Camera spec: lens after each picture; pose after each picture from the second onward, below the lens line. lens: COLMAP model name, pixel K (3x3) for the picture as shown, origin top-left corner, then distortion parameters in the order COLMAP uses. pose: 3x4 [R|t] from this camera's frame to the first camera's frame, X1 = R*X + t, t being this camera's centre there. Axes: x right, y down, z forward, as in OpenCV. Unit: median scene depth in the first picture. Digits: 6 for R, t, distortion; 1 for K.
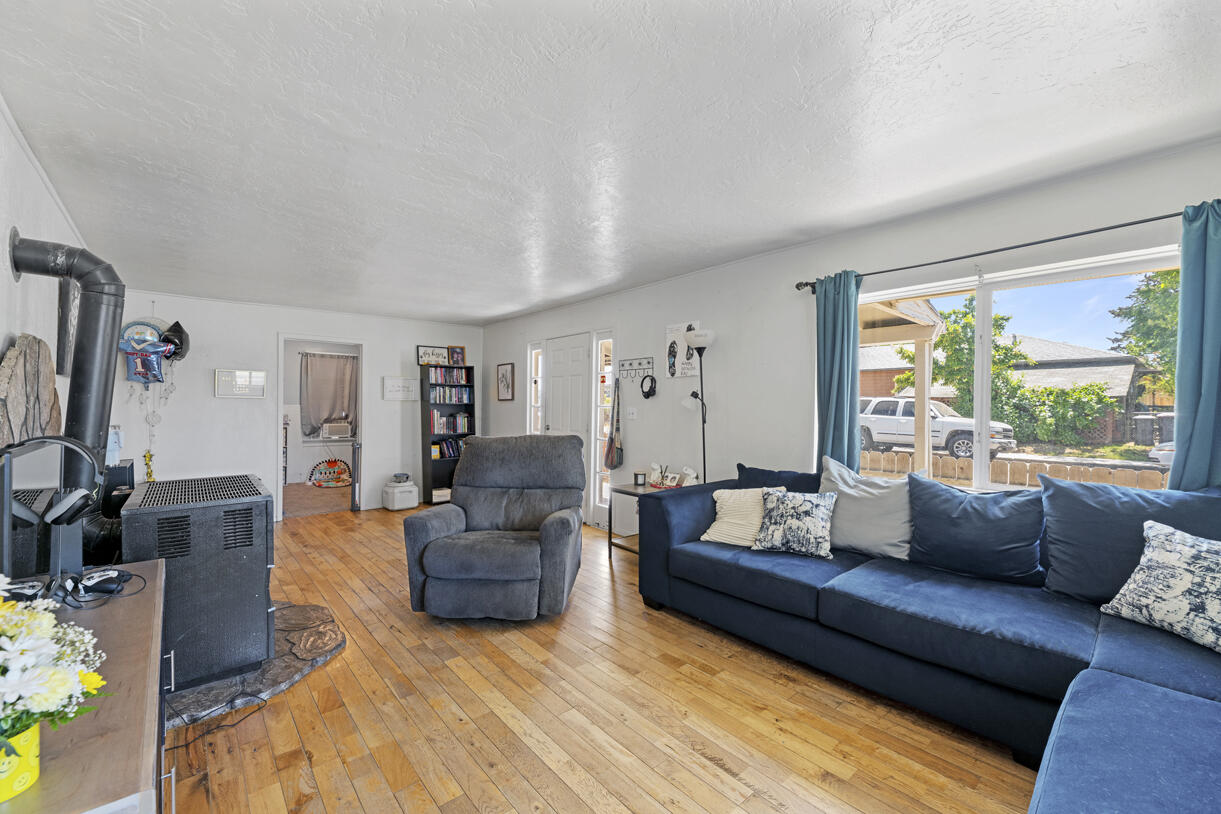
lens RADIAL K [[485.2, 0, 605.7], [0, 485.2, 399.0], [0, 0, 1]] dist [0.000021, -0.000436]
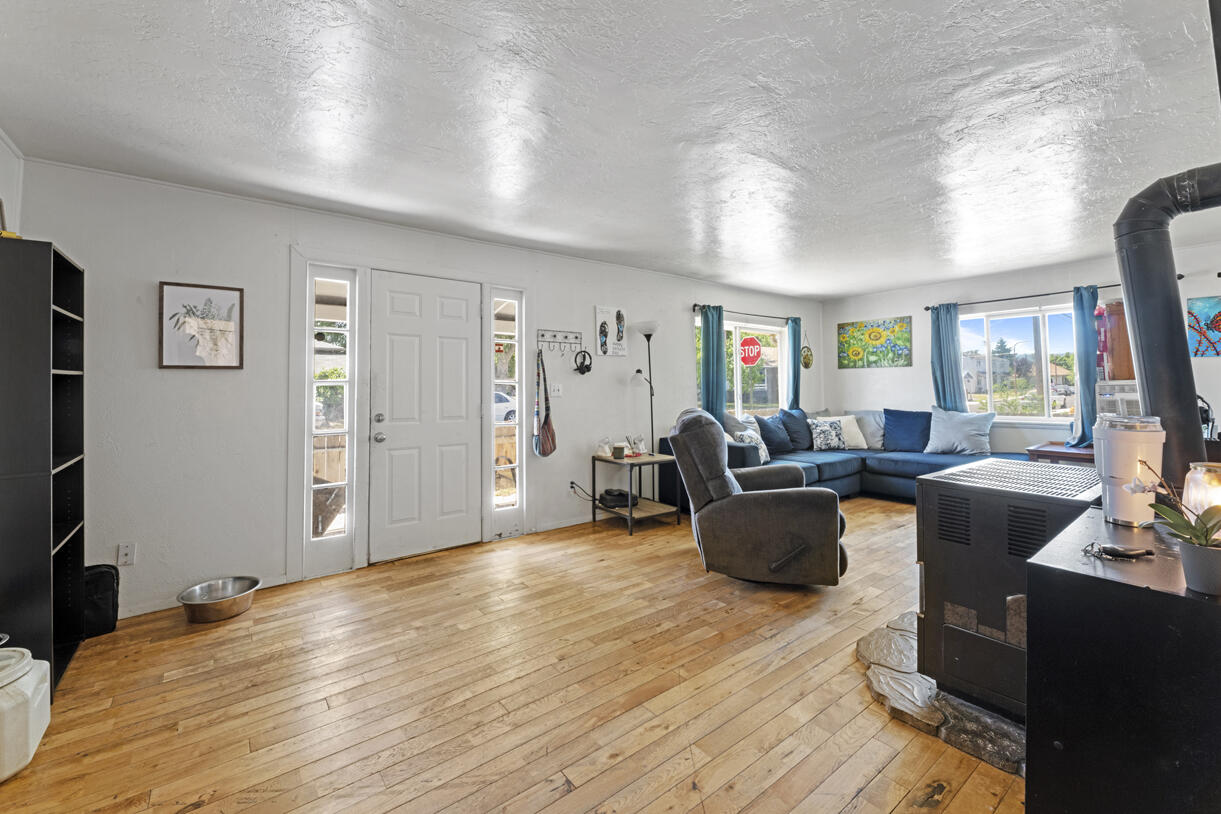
lens RADIAL K [[485.2, 0, 605.7], [0, 485.2, 399.0], [0, 0, 1]] dist [0.000021, -0.000436]
pose [[0.081217, -0.025470, 0.996371, -0.921479], [-0.007560, 0.999629, 0.026170, 0.023136], [-0.996668, -0.009658, 0.080995, 0.908465]]
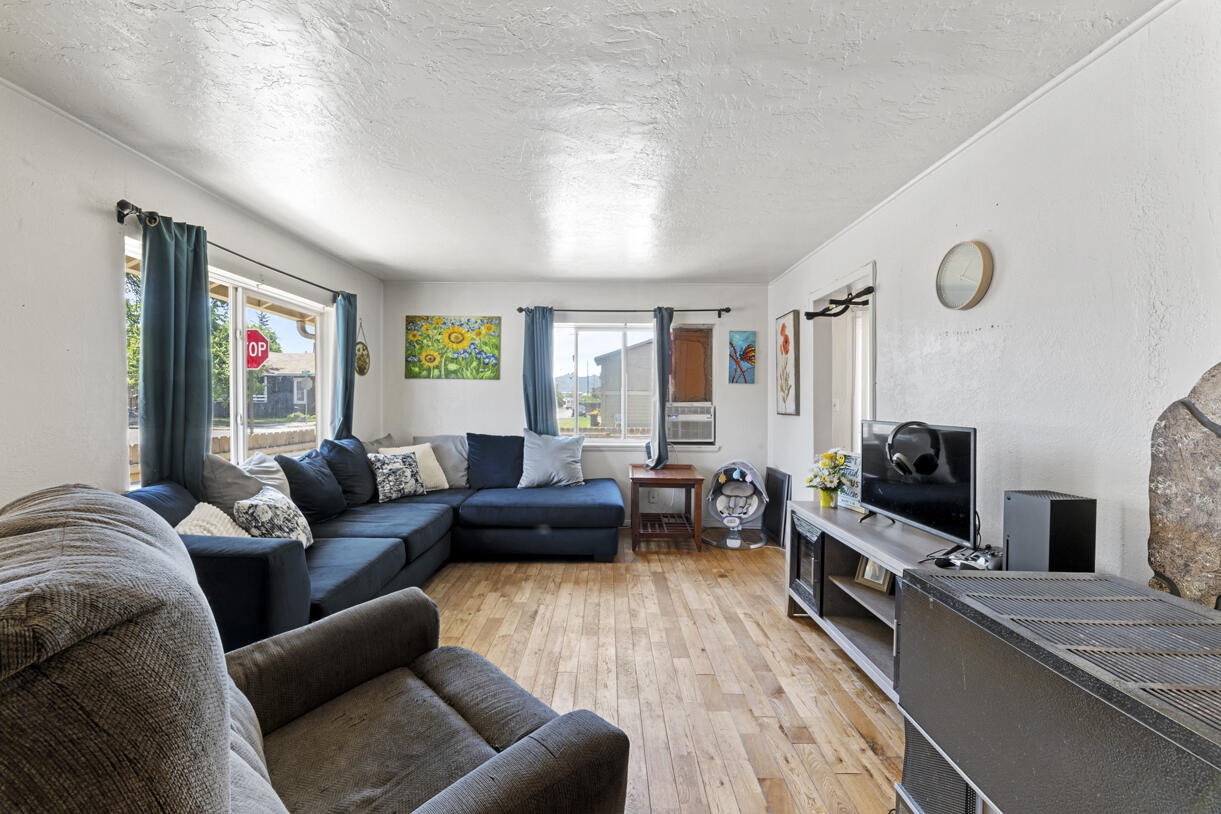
lens RADIAL K [[485.2, 0, 605.7], [0, 485.2, 399.0], [0, 0, 1]] dist [0.000021, -0.000436]
pose [[-0.751886, -0.006855, 0.659257, -0.405602], [-0.023847, 0.999574, -0.016803, 0.017122], [-0.658862, -0.028355, -0.751730, 0.829410]]
